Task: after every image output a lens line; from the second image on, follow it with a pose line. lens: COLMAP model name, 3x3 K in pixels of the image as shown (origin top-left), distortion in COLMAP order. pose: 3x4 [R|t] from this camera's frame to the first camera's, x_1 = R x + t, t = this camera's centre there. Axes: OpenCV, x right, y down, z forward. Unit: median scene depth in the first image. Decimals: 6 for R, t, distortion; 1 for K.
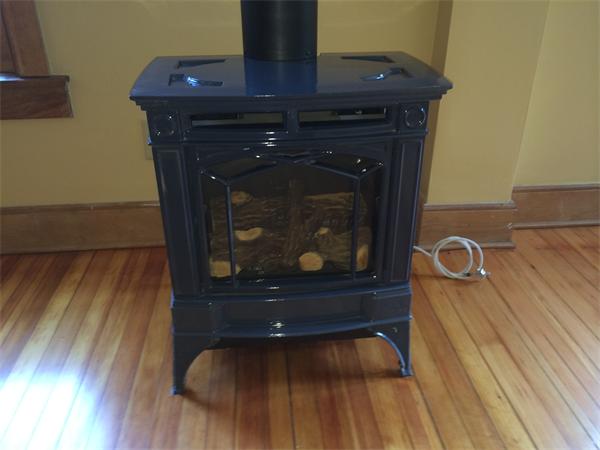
lens RADIAL K [[521.7, 0, 300.0], [0, 521.7, 225.0], [0, 0, 1]] dist [0.092748, -0.117249]
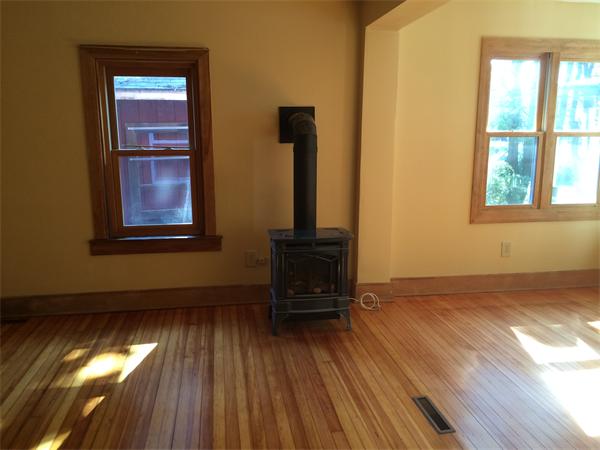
lens RADIAL K [[521.7, 0, 300.0], [0, 521.7, 225.0], [0, 0, 1]] dist [0.092748, -0.117249]
pose [[0.997470, -0.007695, 0.070676, -0.225626], [0.028541, 0.953841, -0.298952, 0.471937], [-0.065113, 0.300213, 0.951647, -1.570172]]
